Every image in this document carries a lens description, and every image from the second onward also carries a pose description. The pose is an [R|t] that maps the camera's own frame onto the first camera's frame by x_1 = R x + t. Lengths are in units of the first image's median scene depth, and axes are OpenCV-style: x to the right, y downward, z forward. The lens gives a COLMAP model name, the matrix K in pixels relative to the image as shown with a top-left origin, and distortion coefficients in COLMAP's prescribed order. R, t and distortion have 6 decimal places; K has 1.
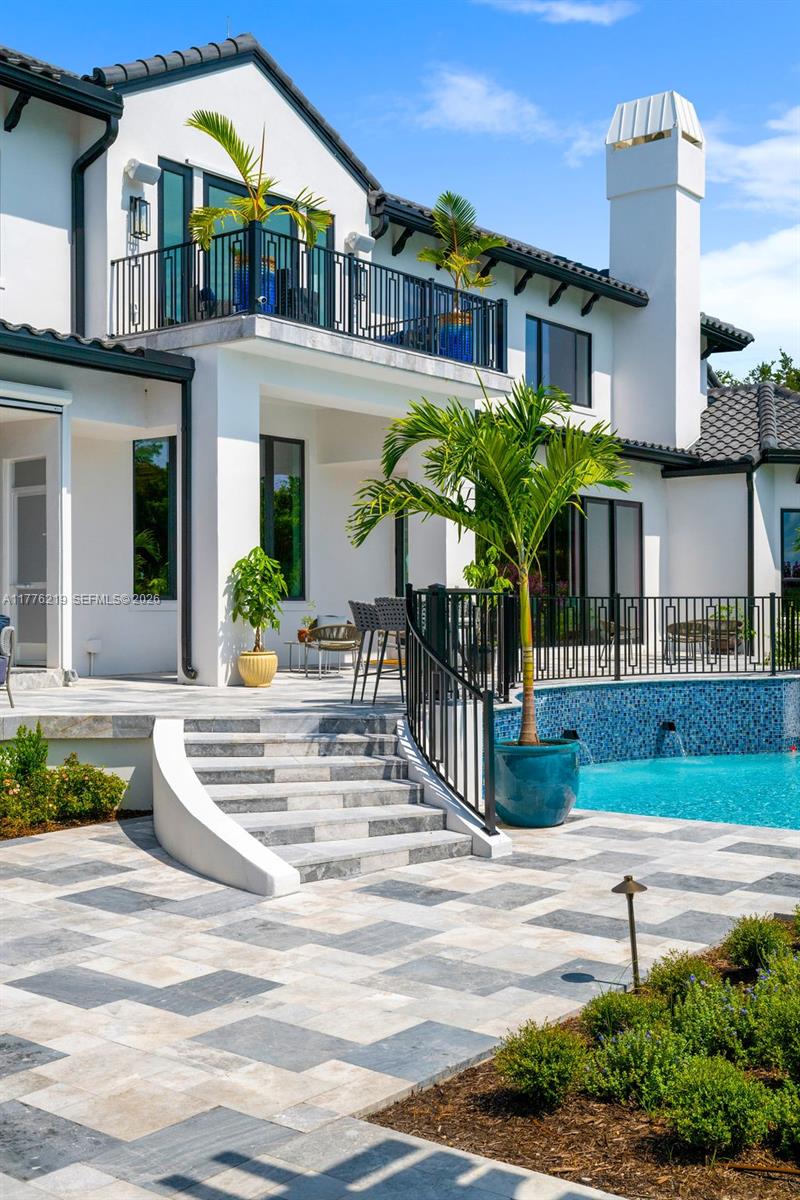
lens RADIAL K [[1341.5, 0, 400.0], [0, 1341.5, 600.0], [0, 0, 1]] dist [-0.004697, 0.009766]
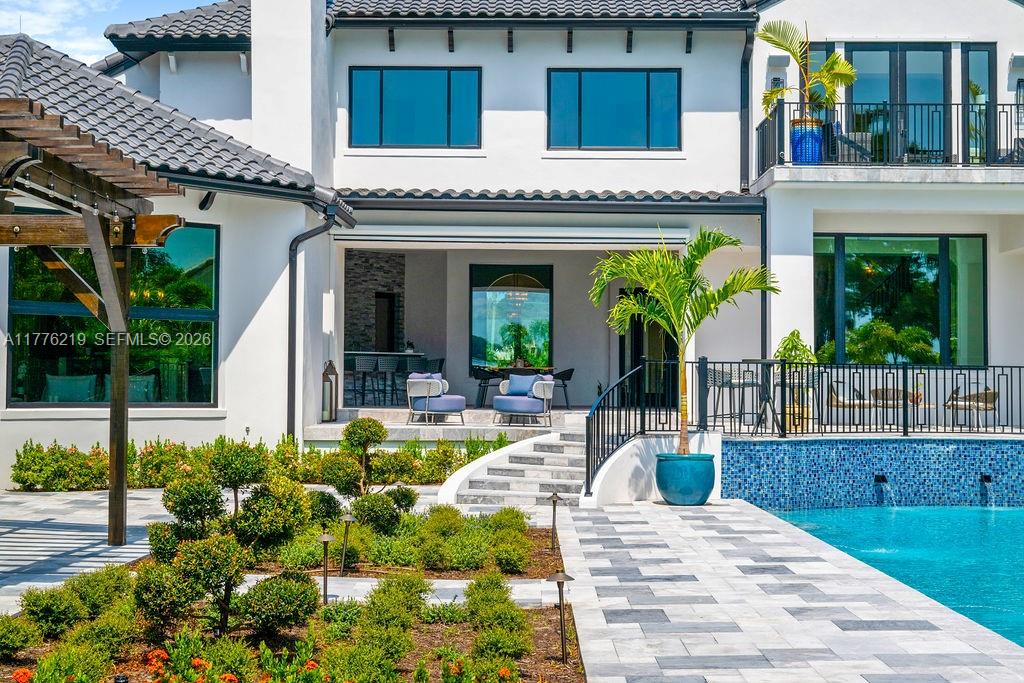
lens RADIAL K [[1554.8, 0, 482.7], [0, 1554.8, 309.7], [0, 0, 1]] dist [-0.001783, 0.036855]
pose [[0.602729, -0.028541, -0.797435, 0.903104], [-0.006399, 0.999155, -0.040598, 0.006597], [0.797920, 0.029573, 0.602037, -0.204481]]
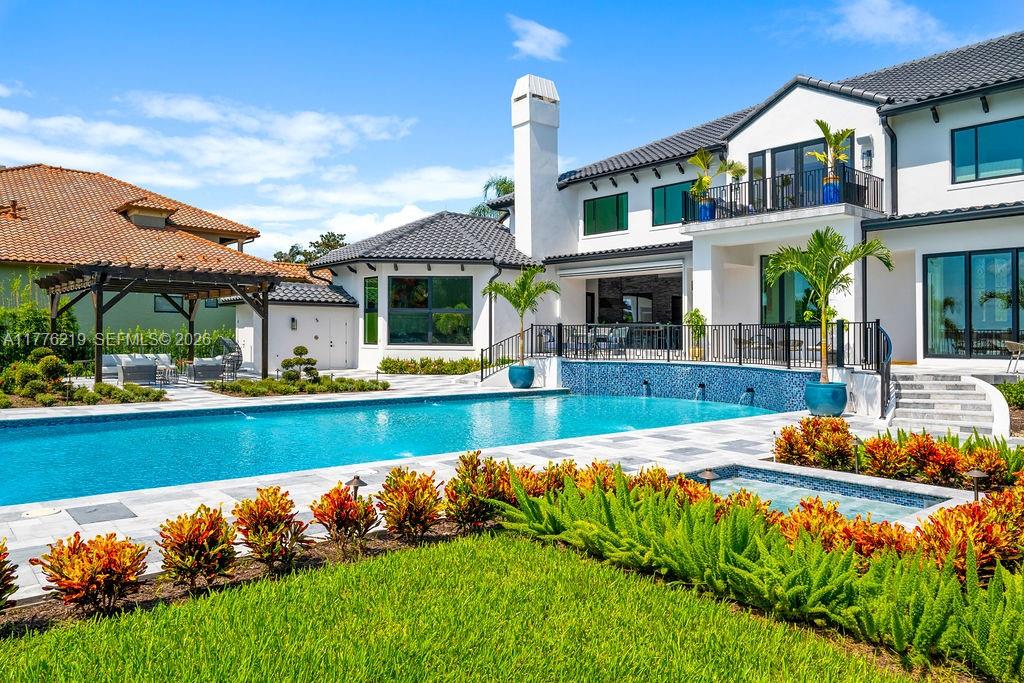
lens RADIAL K [[720.4, 0, 509.4], [0, 720.4, 324.9], [0, 0, 1]] dist [0.003527, 0.001002]
pose [[-0.195919, -0.014441, -0.980514, 1.279929], [-0.000926, 0.999894, -0.014542, 0.014153], [0.980620, -0.001941, -0.195911, 0.848047]]
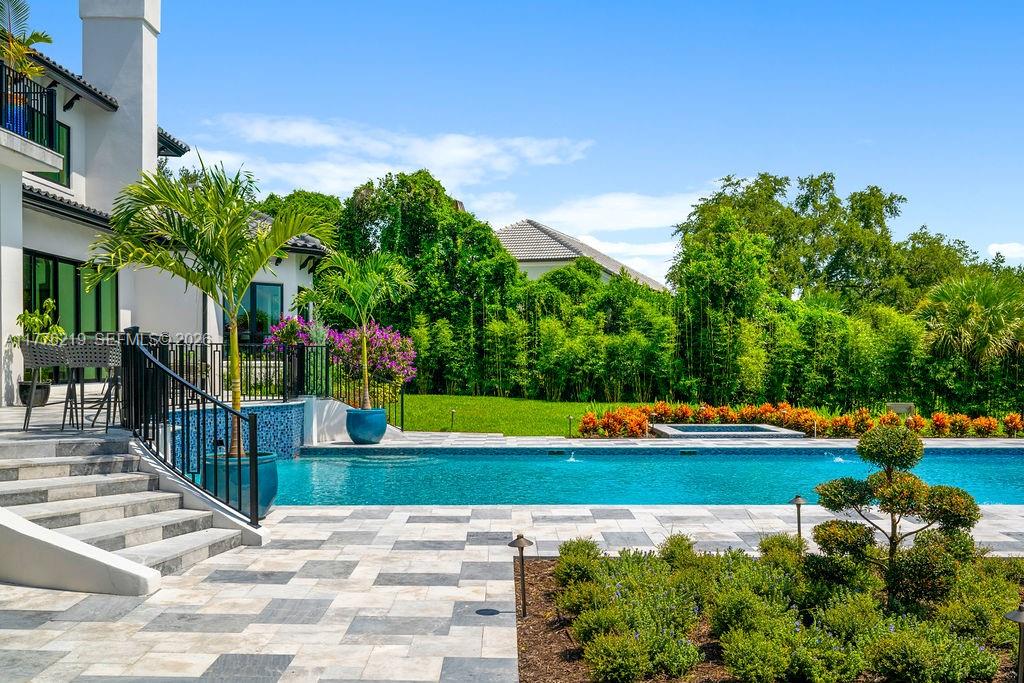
lens RADIAL K [[1001.2, 0, 511.9], [0, 1001.2, 361.5], [0, 0, 1]] dist [0.001897, -0.005623]
pose [[0.776500, 0.004777, 0.630099, -0.186207], [-0.010868, 0.999924, 0.005812, 0.006543], [-0.630023, -0.011361, 0.776493, 0.068467]]
